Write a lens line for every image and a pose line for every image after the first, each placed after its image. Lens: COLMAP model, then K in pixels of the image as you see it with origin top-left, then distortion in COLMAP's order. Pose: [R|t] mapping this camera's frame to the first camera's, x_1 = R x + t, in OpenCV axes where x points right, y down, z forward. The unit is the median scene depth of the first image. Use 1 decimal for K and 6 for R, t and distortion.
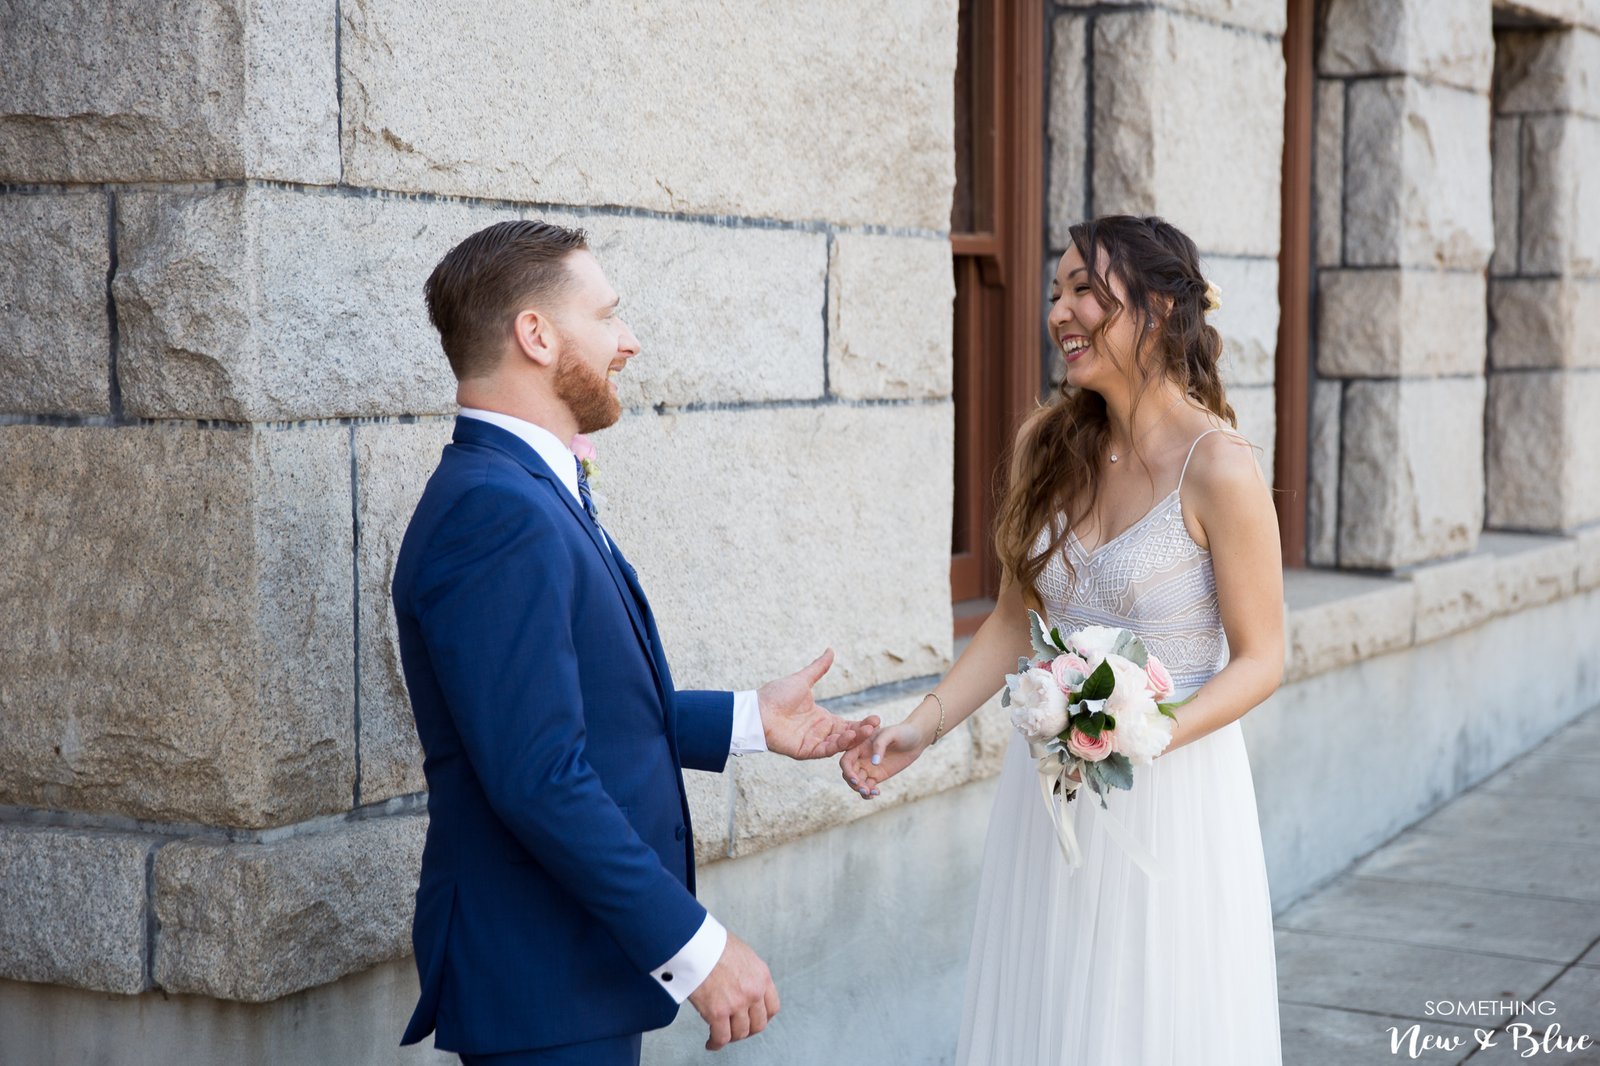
lens RADIAL K [[2875.4, 0, 994.9], [0, 2875.4, 557.5], [0, 0, 1]] dist [0.105810, 0.188063]
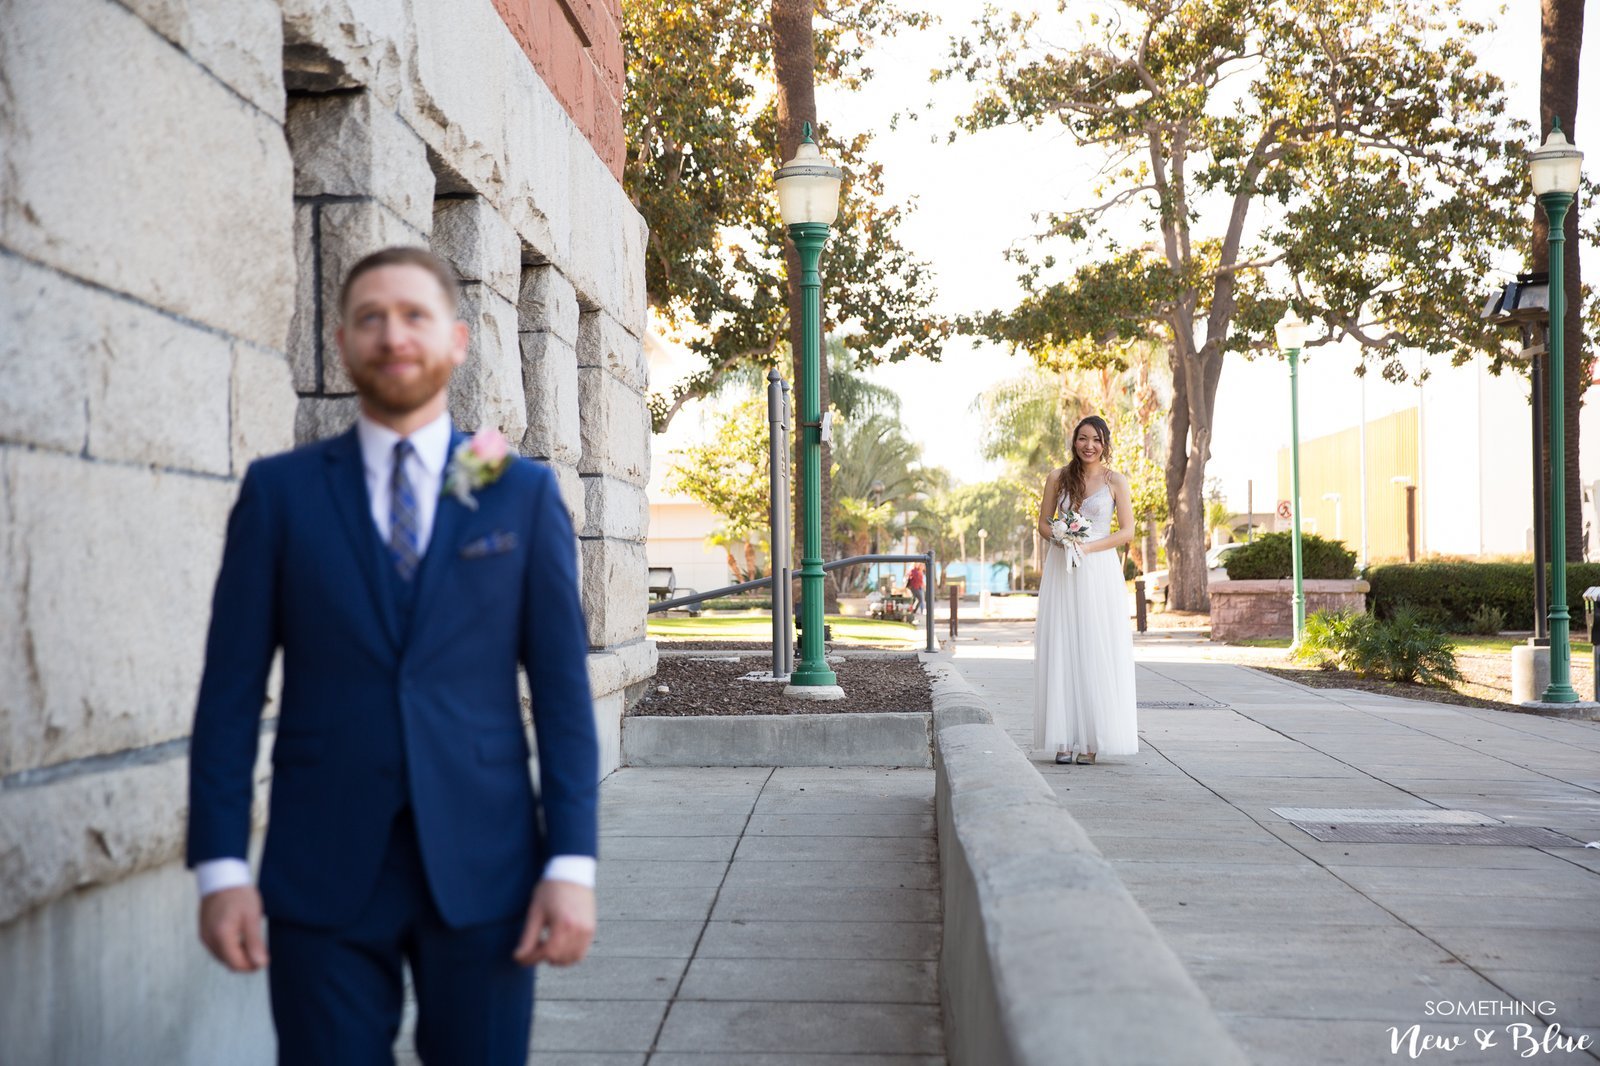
lens RADIAL K [[2446.2, 0, 800.0], [0, 2446.2, 533.0], [0, 0, 1]] dist [0.130554, 0.081251]
pose [[0.916866, -0.010217, 0.399065, -0.338541], [0.050972, 0.994486, -0.091649, 0.100801], [-0.395928, 0.104371, 0.912331, -0.048434]]
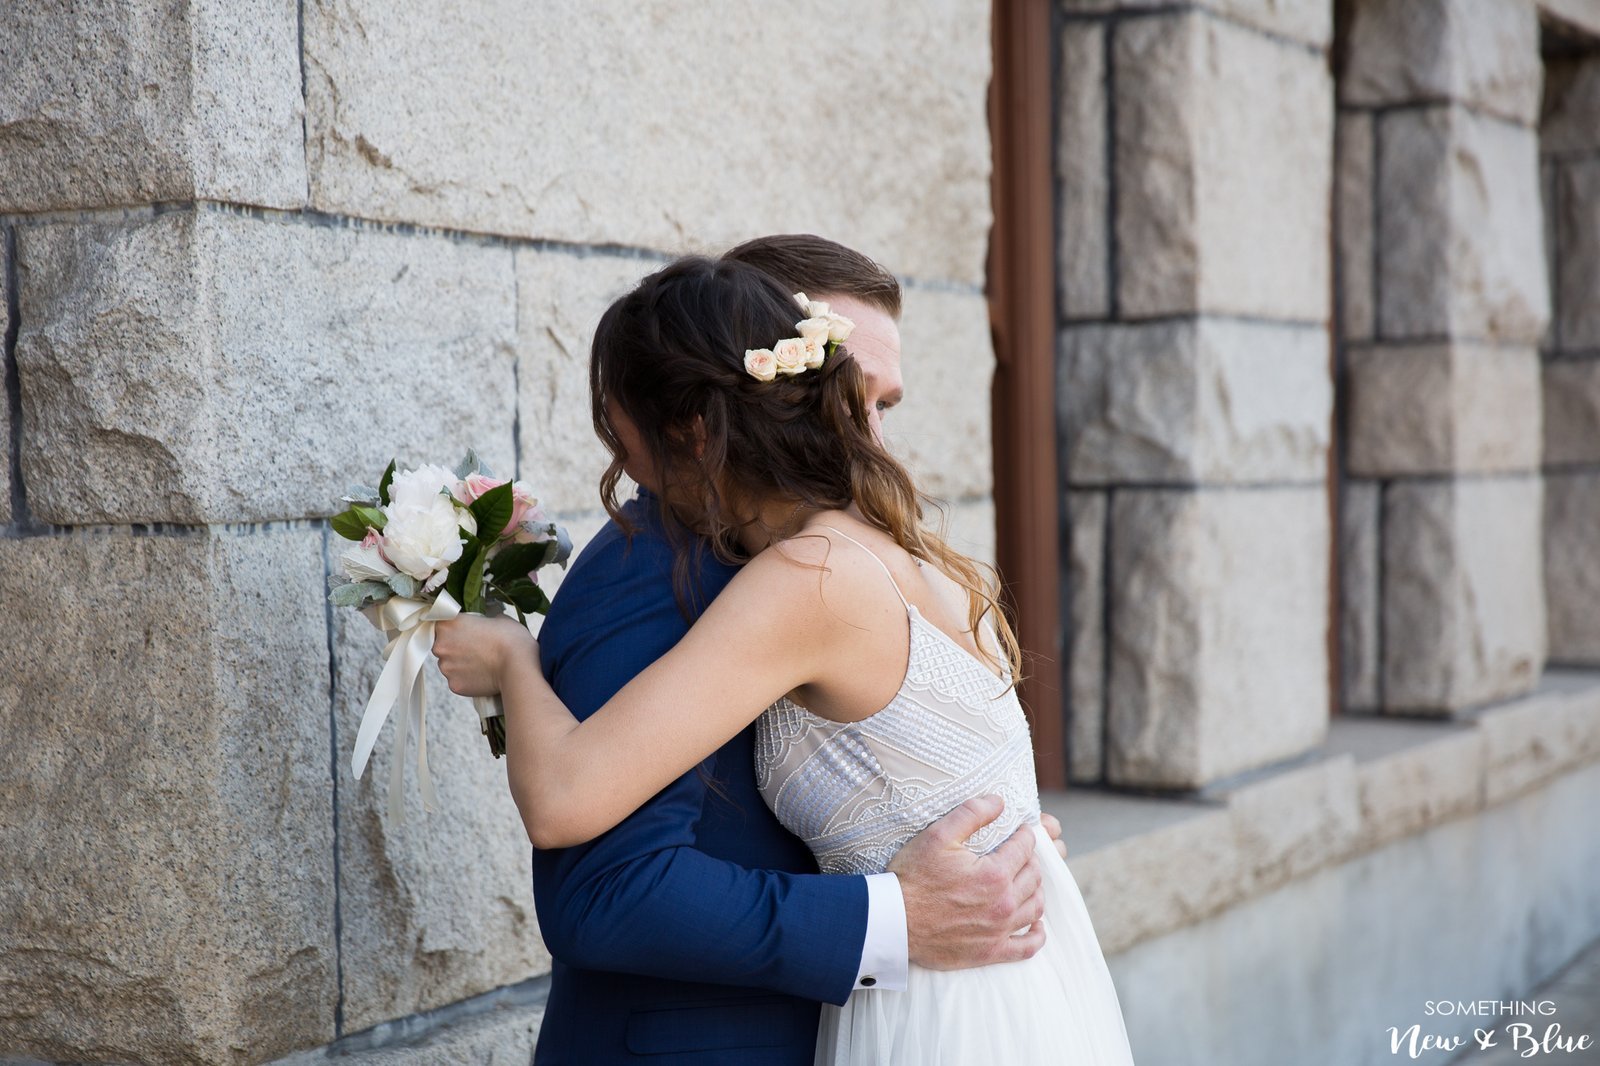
lens RADIAL K [[3308.1, 0, 752.7], [0, 3308.1, 623.9], [0, 0, 1]] dist [0.177966, 0.202073]
pose [[0.999593, -0.027782, -0.006509, -0.108970], [0.027545, 0.999041, -0.034049, 0.011905], [0.007449, 0.033855, 0.999399, 0.141537]]
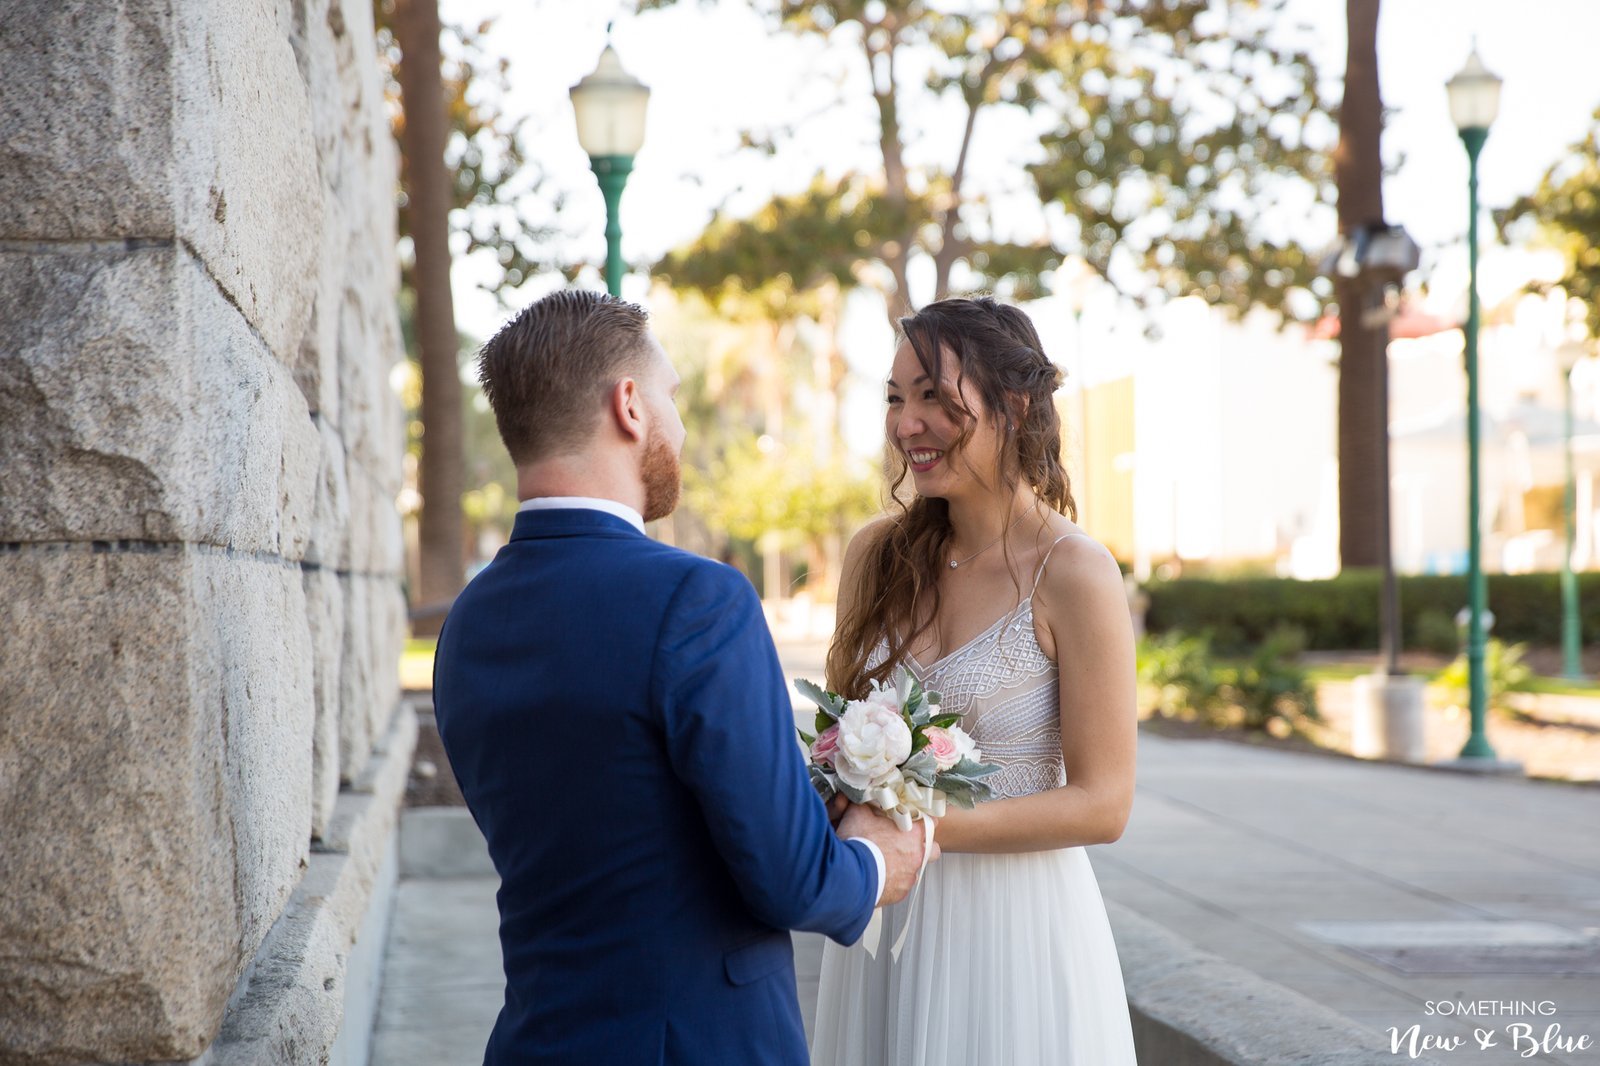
lens RADIAL K [[3104.7, 0, 841.6], [0, 3104.7, 567.5], [0, 0, 1]] dist [0.272929, -0.124917]
pose [[0.843998, -0.018401, 0.536030, -0.556776], [0.065293, 0.995503, -0.068631, 0.031058], [-0.532357, 0.092924, 0.841404, 0.174604]]
